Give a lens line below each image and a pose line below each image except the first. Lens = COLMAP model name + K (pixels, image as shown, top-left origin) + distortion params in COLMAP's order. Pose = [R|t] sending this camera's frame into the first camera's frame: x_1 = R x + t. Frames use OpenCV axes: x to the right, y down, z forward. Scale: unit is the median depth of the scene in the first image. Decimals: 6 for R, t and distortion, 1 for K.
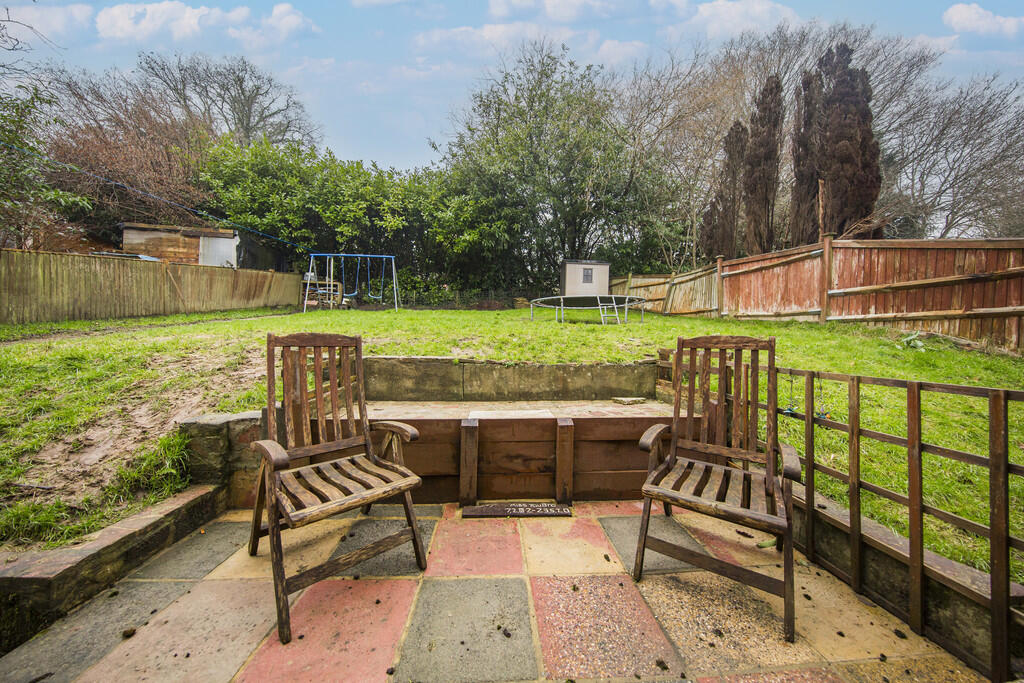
lens RADIAL K [[325.1, 0, 512.0], [0, 325.1, 341.5], [0, 0, 1]] dist [-0.000164, -0.000015]
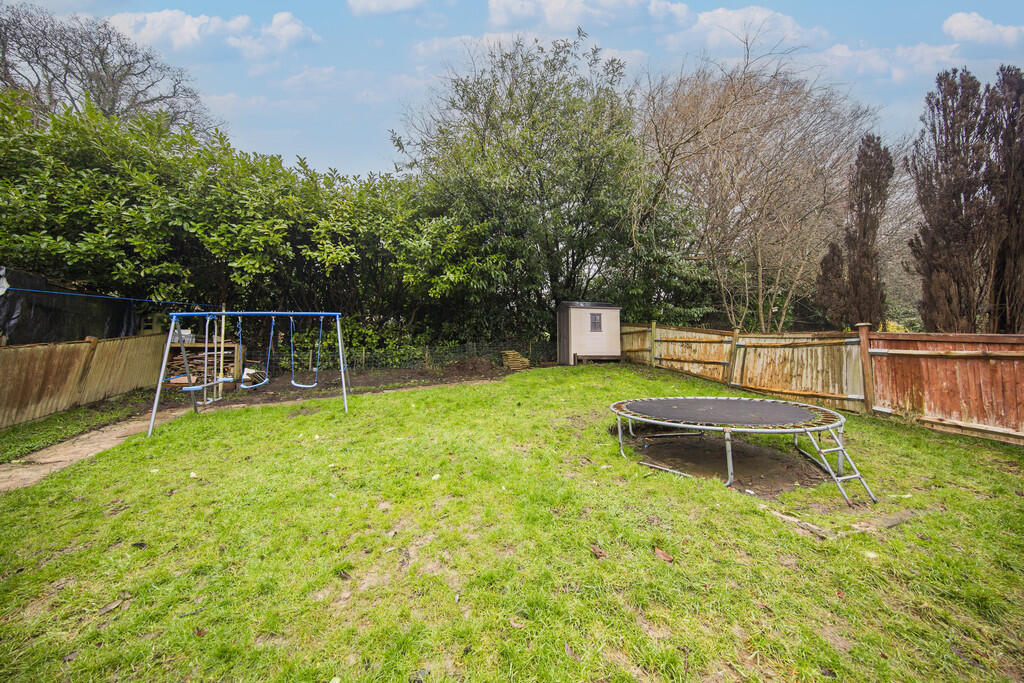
lens RADIAL K [[325.9, 0, 512.0], [0, 325.9, 341.5], [0, 0, 1]] dist [-0.008479, -0.000105]
pose [[0.981314, -0.023927, 0.190920, -0.153781], [0.035838, 0.997604, -0.059178, -0.148645], [-0.189046, 0.064915, 0.979820, 0.333198]]
